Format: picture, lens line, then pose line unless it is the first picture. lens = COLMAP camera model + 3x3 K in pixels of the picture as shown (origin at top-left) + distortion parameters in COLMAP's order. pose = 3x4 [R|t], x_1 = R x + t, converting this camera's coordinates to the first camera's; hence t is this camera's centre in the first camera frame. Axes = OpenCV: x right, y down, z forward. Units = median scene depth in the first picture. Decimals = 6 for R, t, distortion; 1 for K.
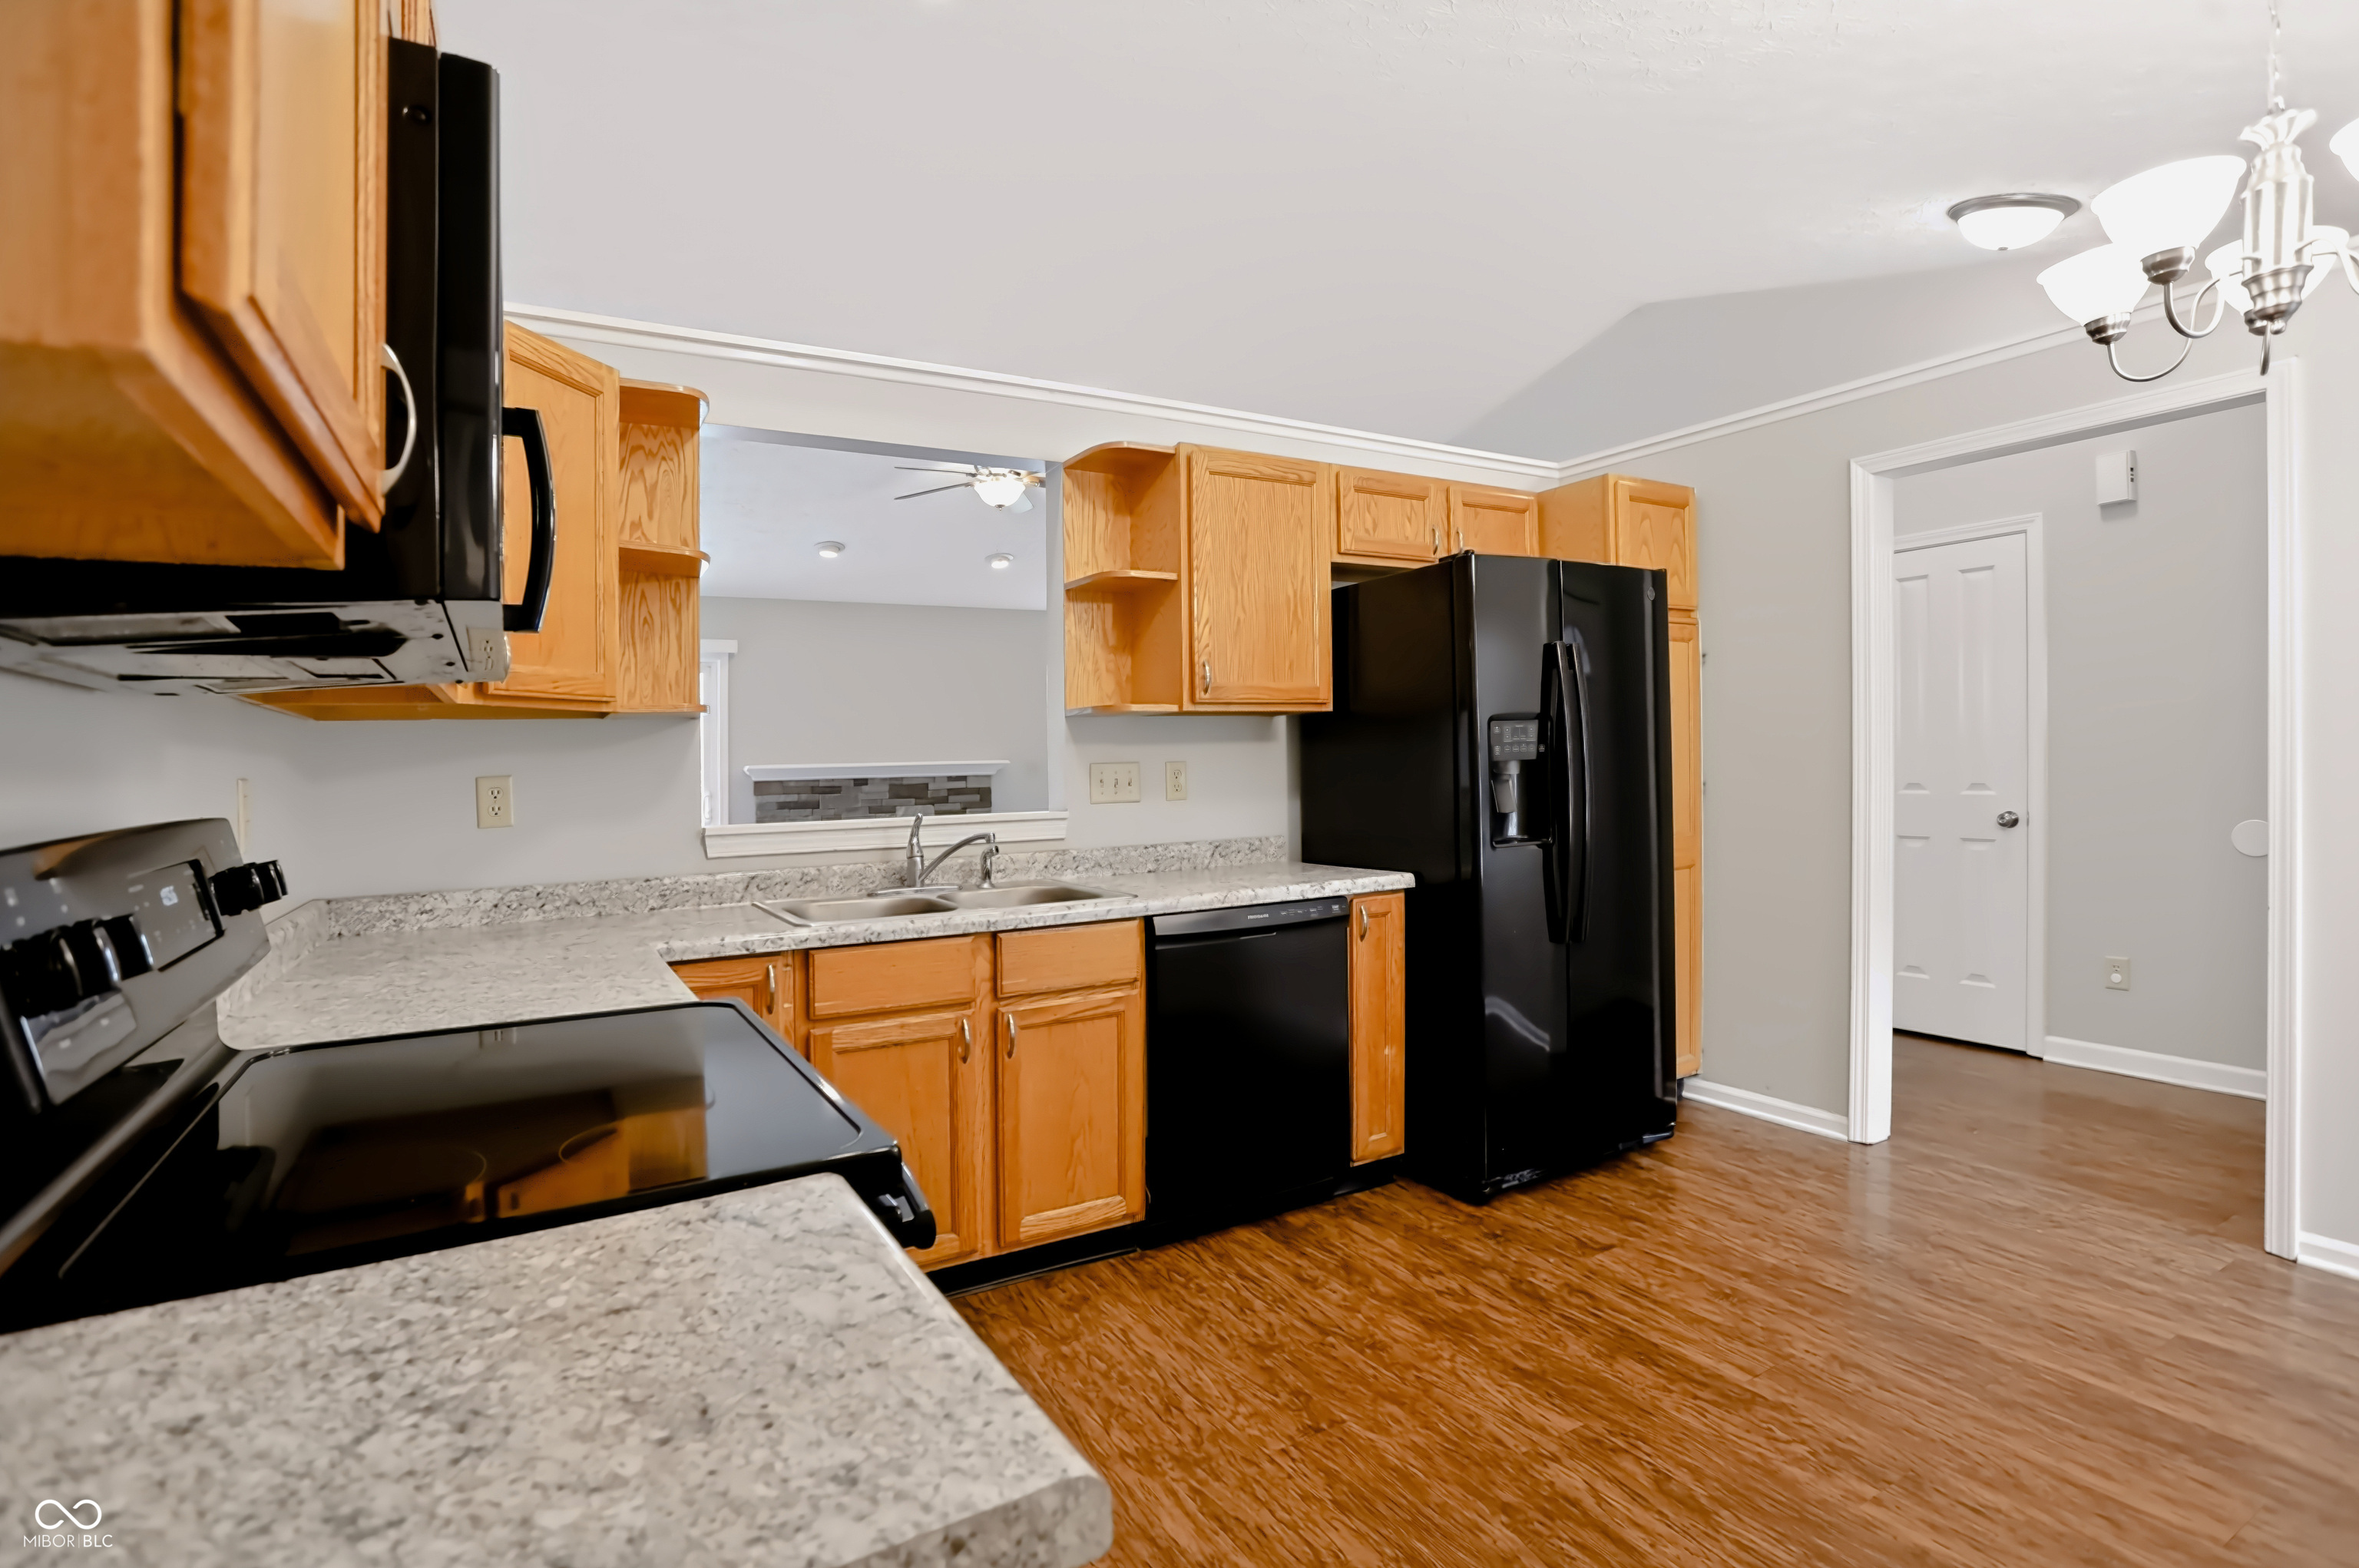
lens RADIAL K [[1147.4, 0, 1185.2], [0, 1147.4, 769.4], [0, 0, 1]] dist [-0.071002, 0.027162]
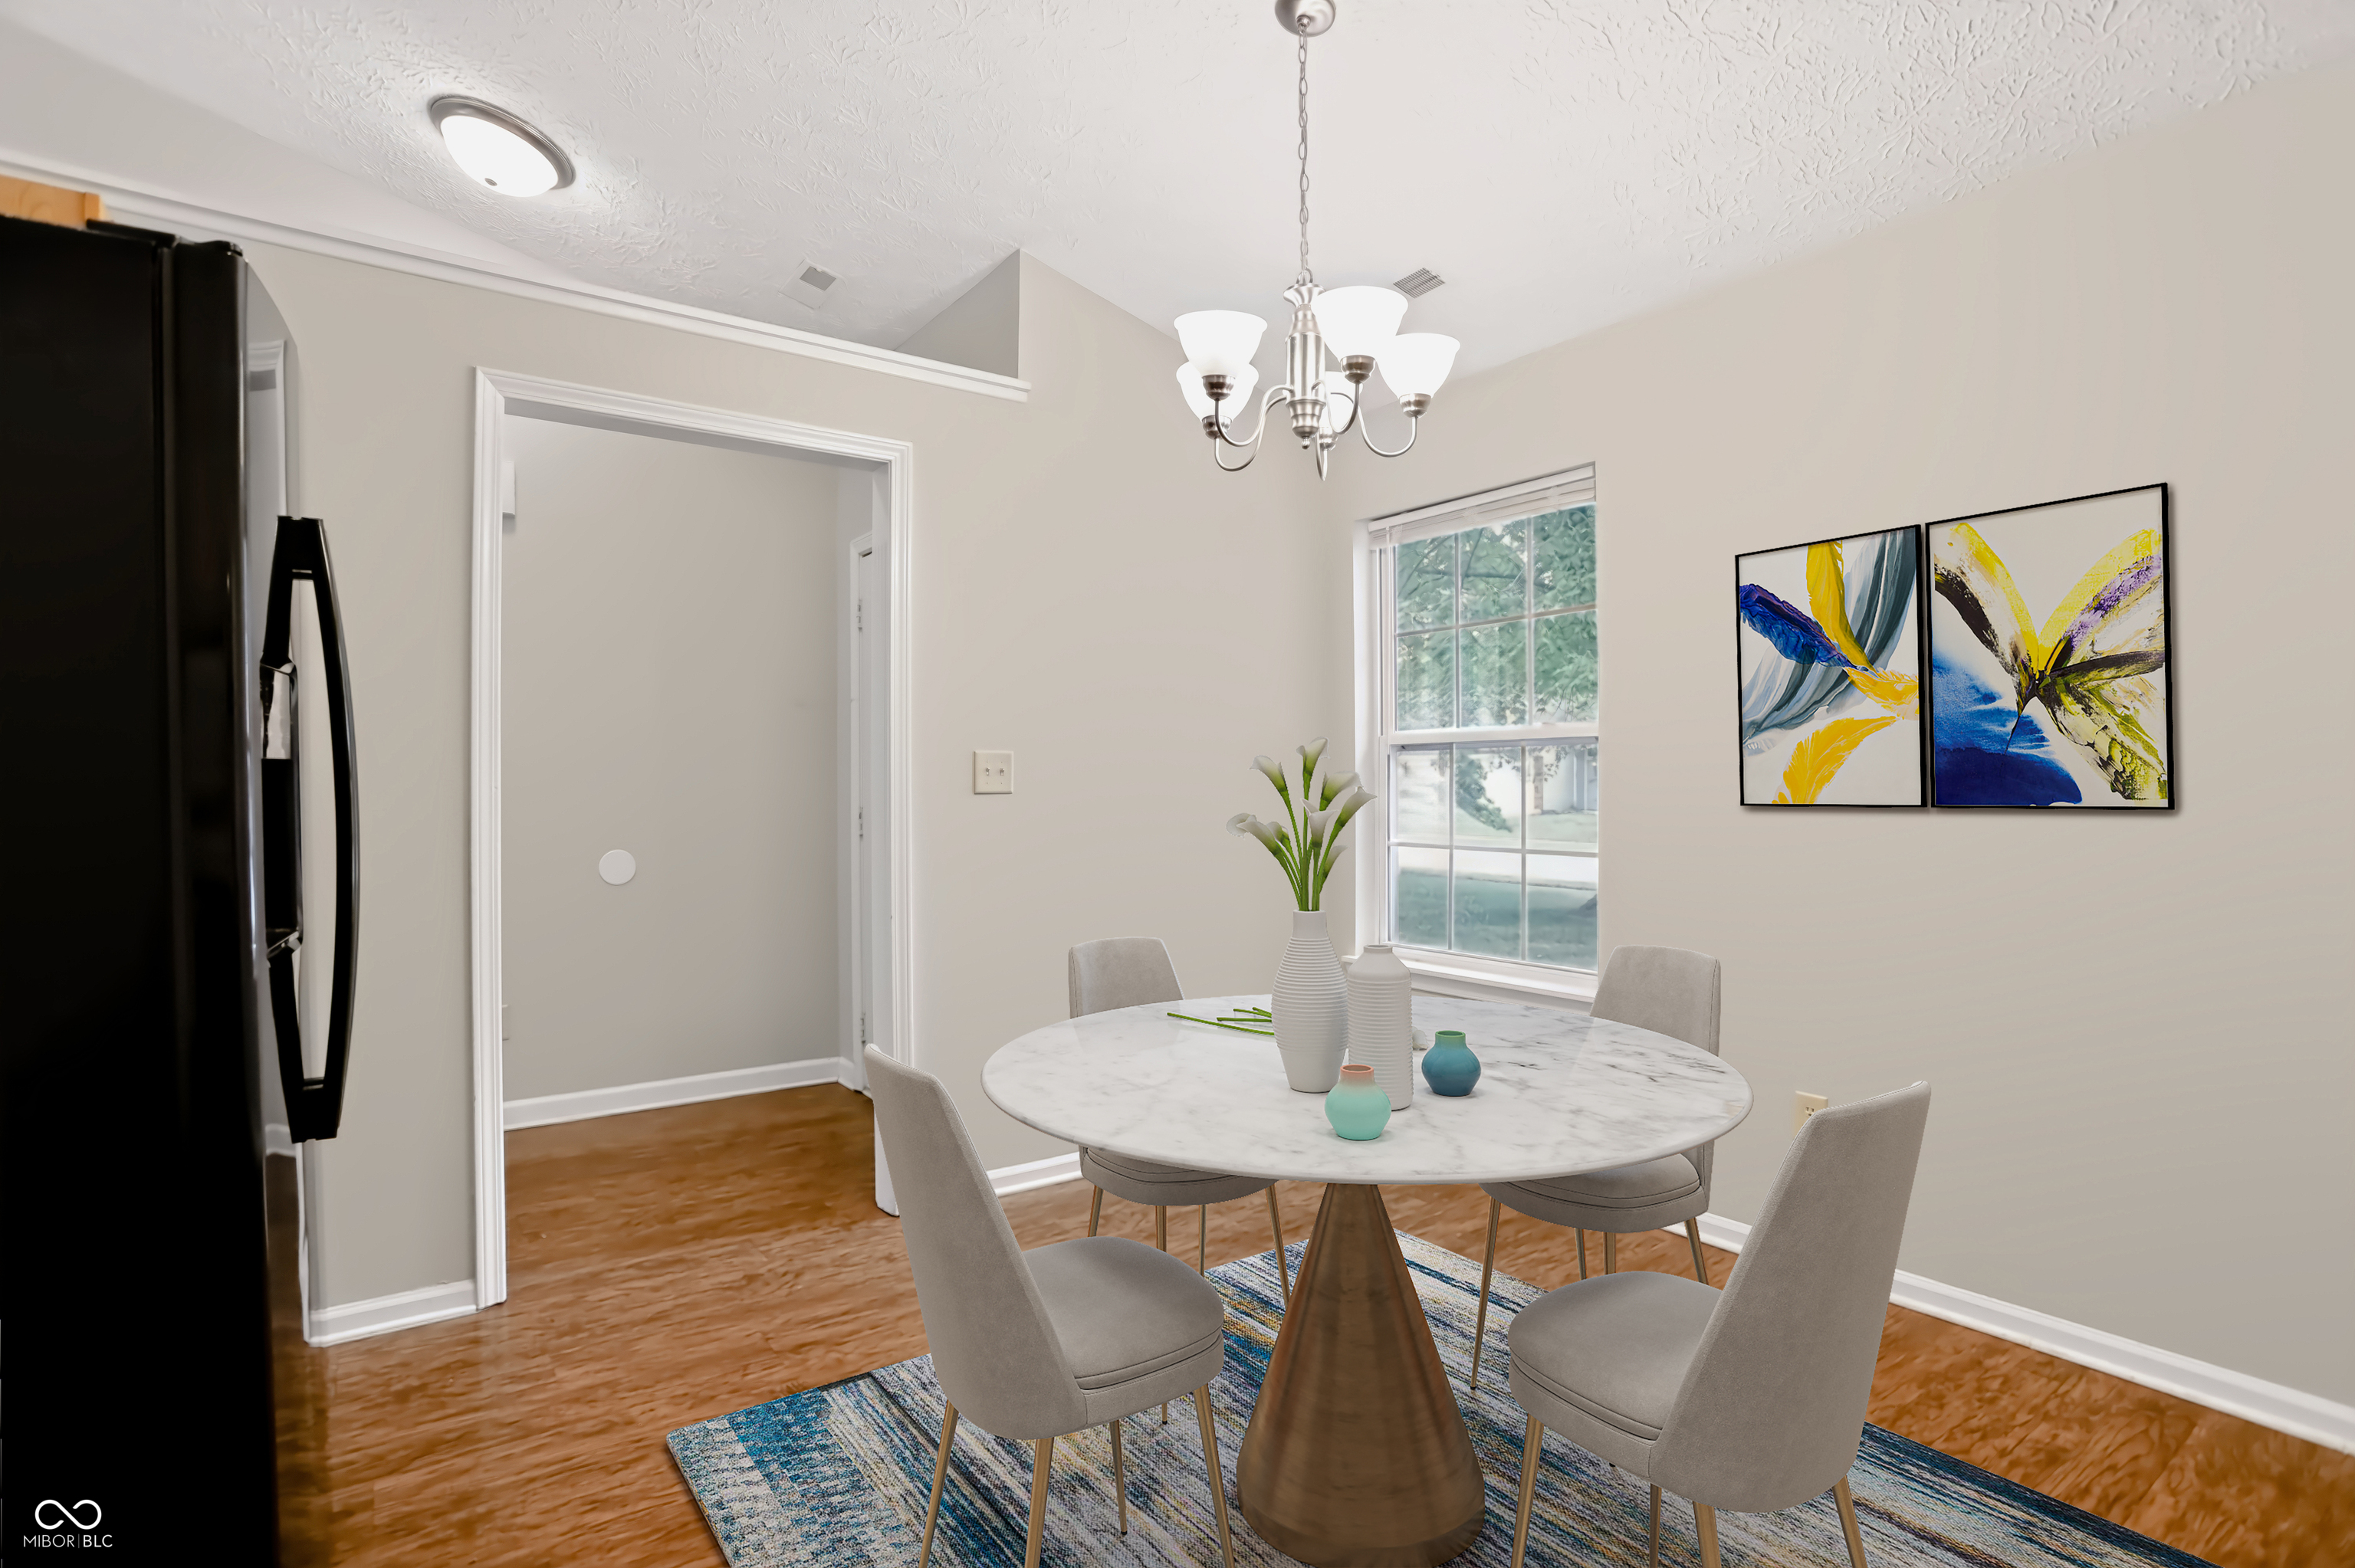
lens RADIAL K [[1145.3, 0, 1183.2], [0, 1145.3, 769.4], [0, 0, 1]] dist [-0.071002, 0.027162]
pose [[-0.096139, 0.034744, 0.994761, -0.208190], [0.015135, 0.999326, -0.033441, 0.022346], [-0.995253, 0.011841, -0.096600, 0.779637]]
